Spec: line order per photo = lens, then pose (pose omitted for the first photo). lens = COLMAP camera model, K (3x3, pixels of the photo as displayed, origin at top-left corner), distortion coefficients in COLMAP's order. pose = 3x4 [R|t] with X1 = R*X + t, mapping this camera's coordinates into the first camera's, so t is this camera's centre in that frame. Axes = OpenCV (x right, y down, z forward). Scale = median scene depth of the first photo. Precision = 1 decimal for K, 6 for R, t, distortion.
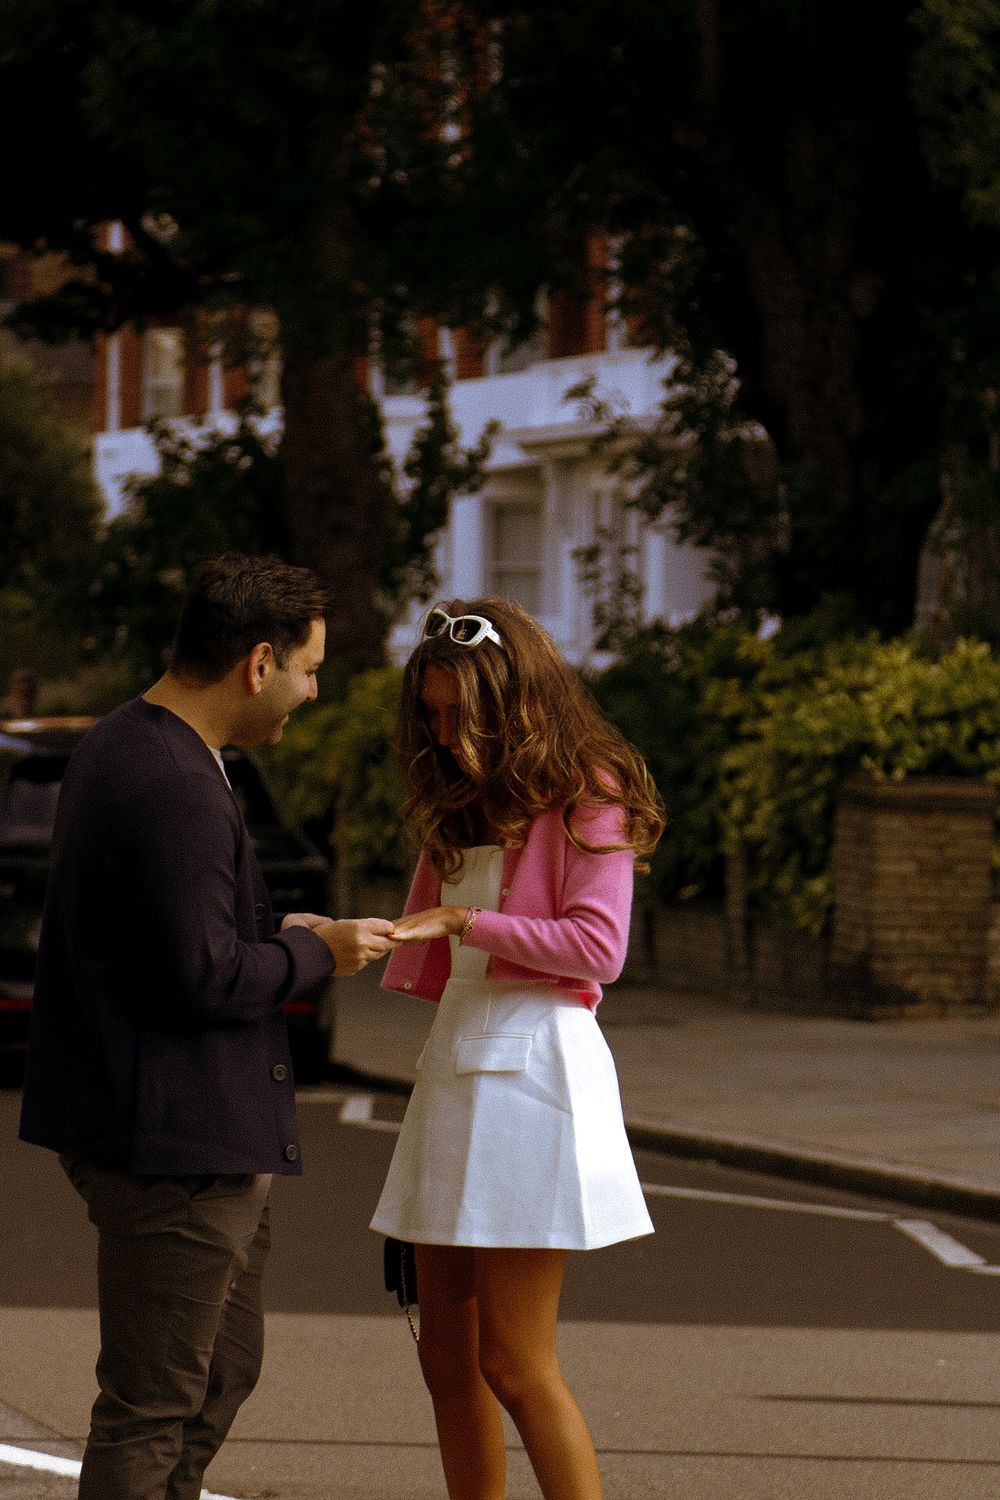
lens RADIAL K [[8927.8, 0, 500.0], [0, 8927.8, 750.0], [0, 0, 1]] dist [-0.076706, 22.267882]
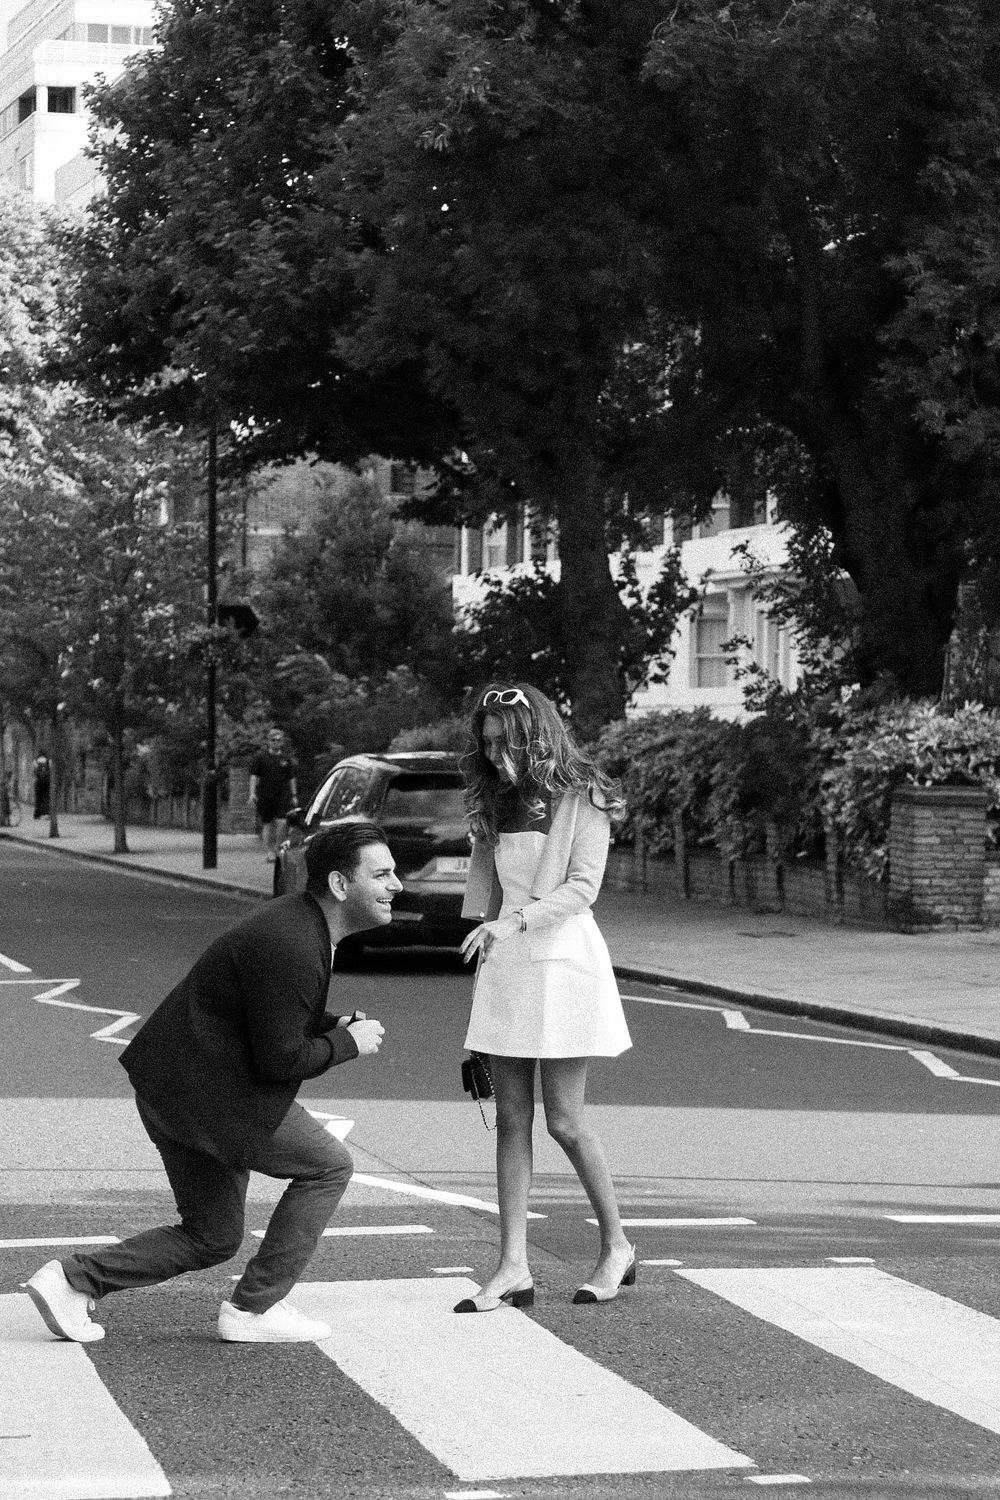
lens RADIAL K [[6632.0, 0, 500.0], [0, 6632.0, 750.0], [0, 0, 1]] dist [-0.027236, 5.017249]
pose [[0.998327, -0.003408, -0.057719, 0.036277], [0.003326, 0.999993, -0.001532, -0.001894], [0.057724, 0.001338, 0.998332, -0.226494]]
